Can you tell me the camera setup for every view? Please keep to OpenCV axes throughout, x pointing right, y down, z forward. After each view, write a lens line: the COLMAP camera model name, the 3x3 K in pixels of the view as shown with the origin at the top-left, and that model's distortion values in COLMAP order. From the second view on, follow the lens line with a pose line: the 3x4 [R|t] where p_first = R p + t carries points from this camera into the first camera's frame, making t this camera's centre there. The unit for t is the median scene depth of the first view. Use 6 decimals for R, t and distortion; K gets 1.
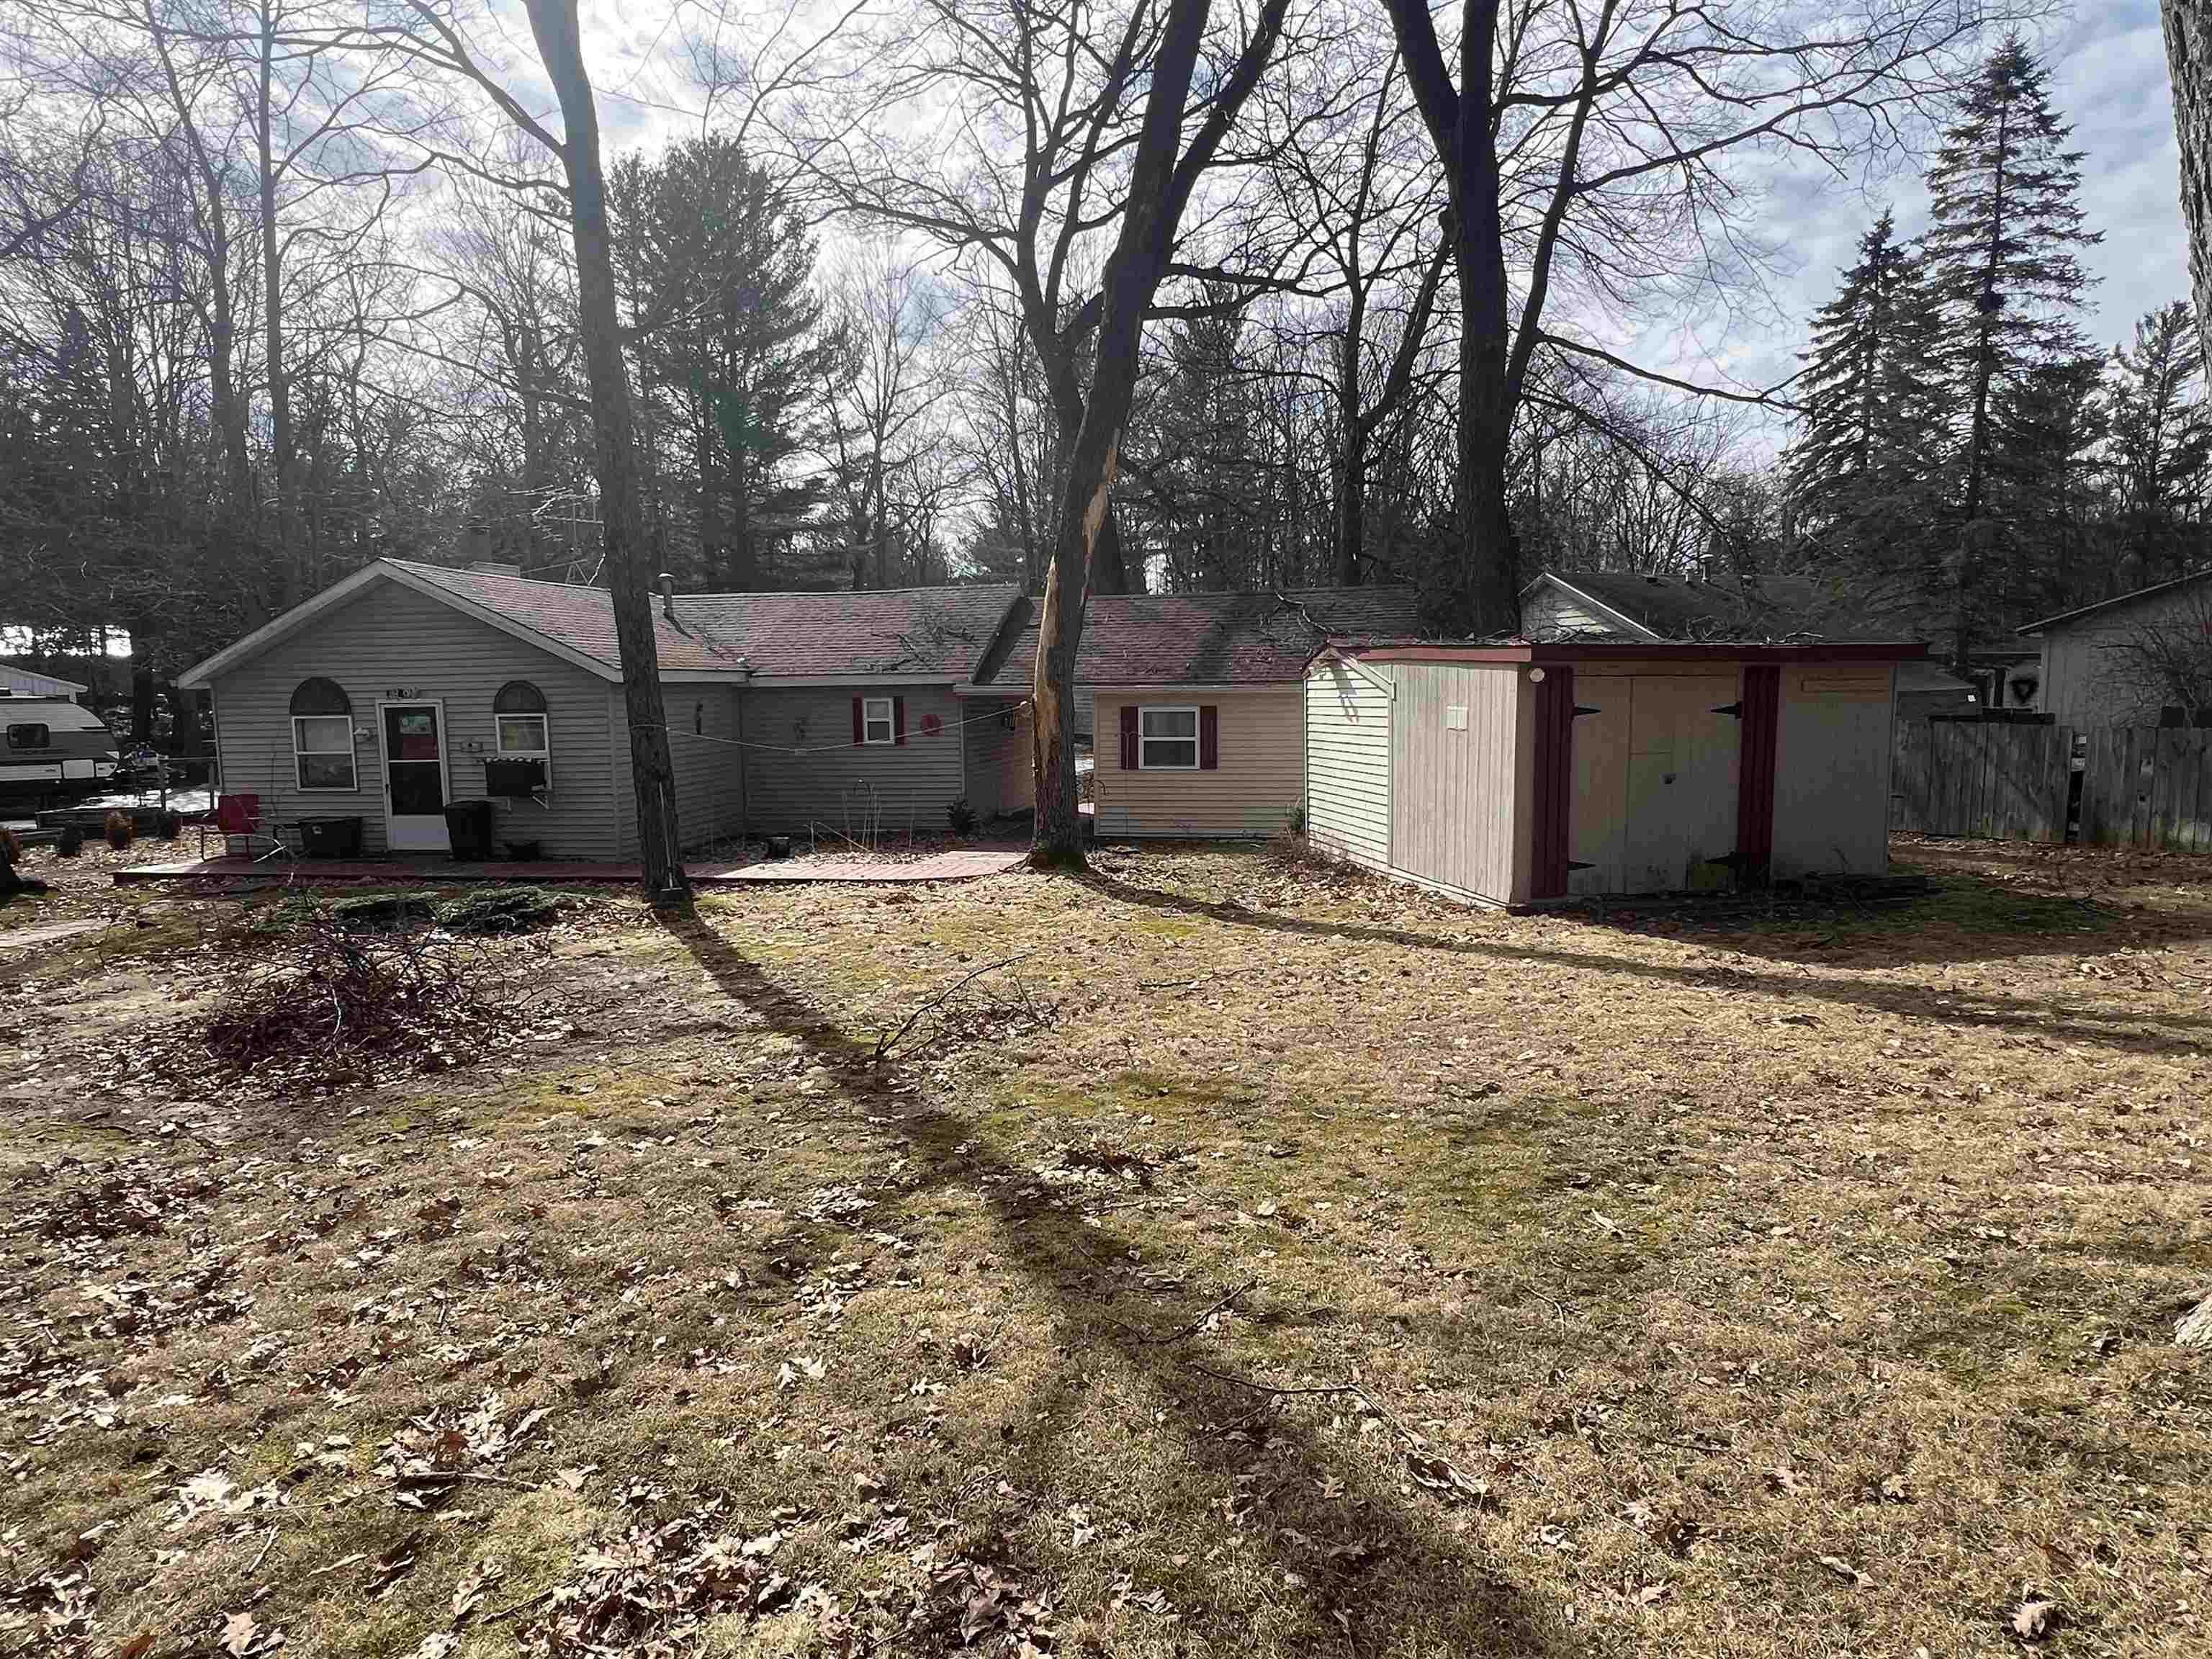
lens RADIAL K [[1260.7, 0, 1094.5], [0, 1260.7, 820.9], [0, 0, 1]] dist [-0.005479, 0.000516]
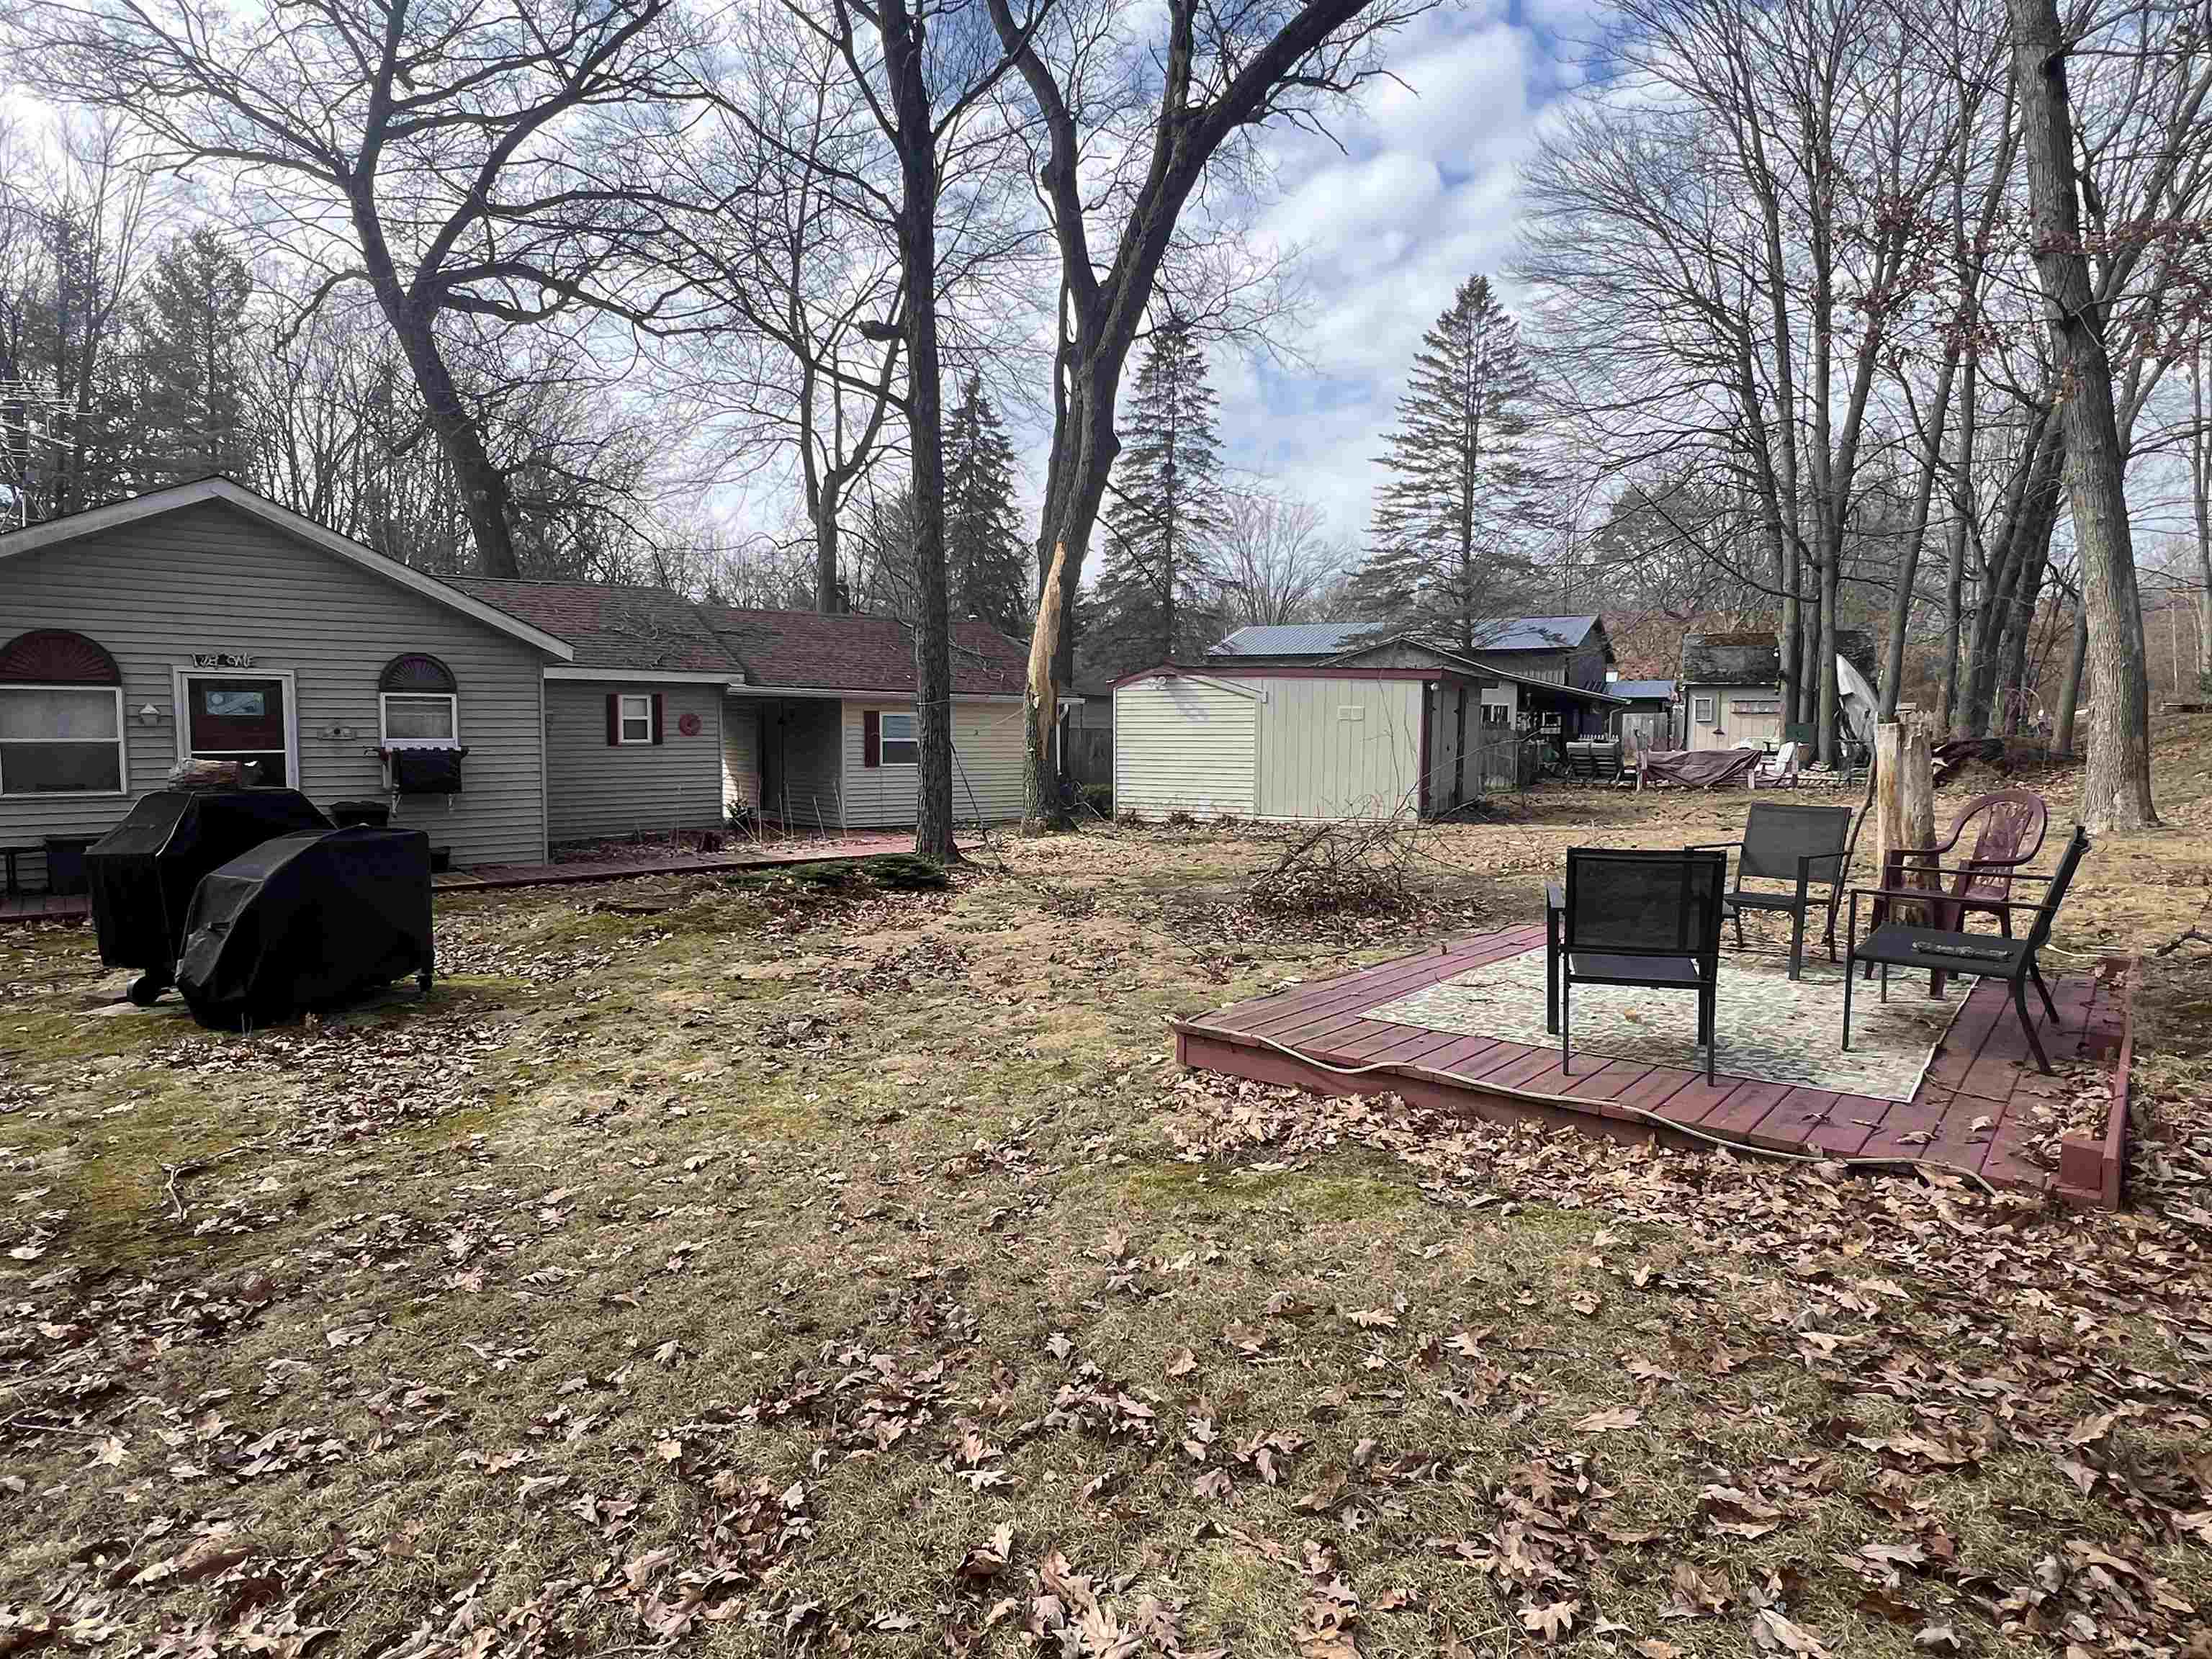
lens RADIAL K [[1260.7, 0, 1094.5], [0, 1260.7, 820.9], [0, 0, 1]] dist [-0.005479, 0.000516]
pose [[0.631711, -0.038254, 0.774260, -0.755847], [0.066260, 0.997791, -0.004764, 0.027709], [-0.772367, 0.054312, 0.632850, 0.141526]]
